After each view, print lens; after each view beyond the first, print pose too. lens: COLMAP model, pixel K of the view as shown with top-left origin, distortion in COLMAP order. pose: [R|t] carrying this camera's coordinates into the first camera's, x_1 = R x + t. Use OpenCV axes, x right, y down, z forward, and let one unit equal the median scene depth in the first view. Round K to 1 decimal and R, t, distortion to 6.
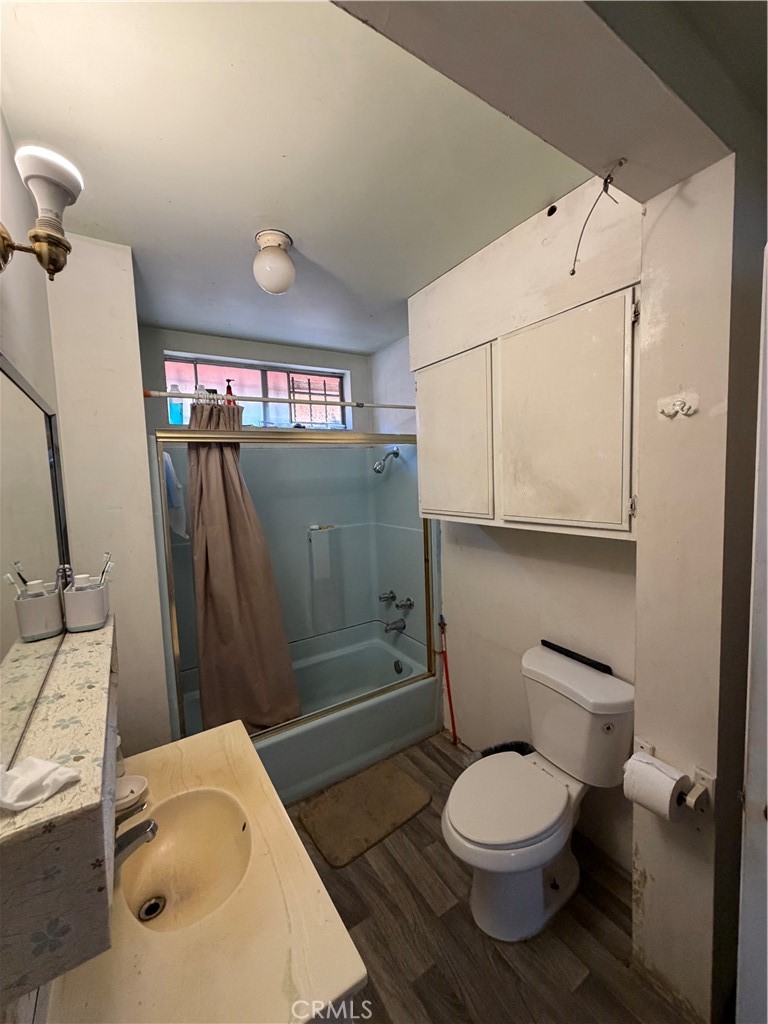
lens RADIAL K [[403.7, 0, 383.5], [0, 403.7, 508.4], [0, 0, 1]] dist [-0.008651, 0.000820]
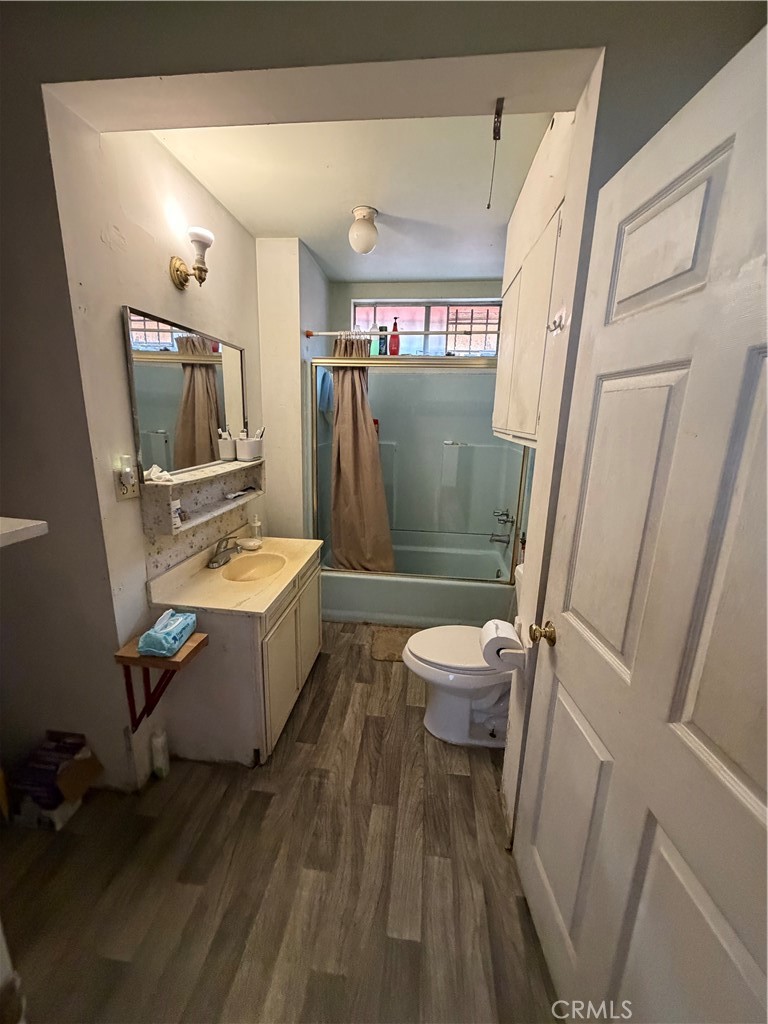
lens RADIAL K [[403.7, 0, 384.1], [0, 403.7, 509.1], [0, 0, 1]] dist [-0.008651, 0.000820]
pose [[0.780959, 0.197903, -0.592399, 0.467298], [-0.104830, 0.976551, 0.188040, 0.037371], [0.615722, -0.084751, 0.783393, -0.076337]]
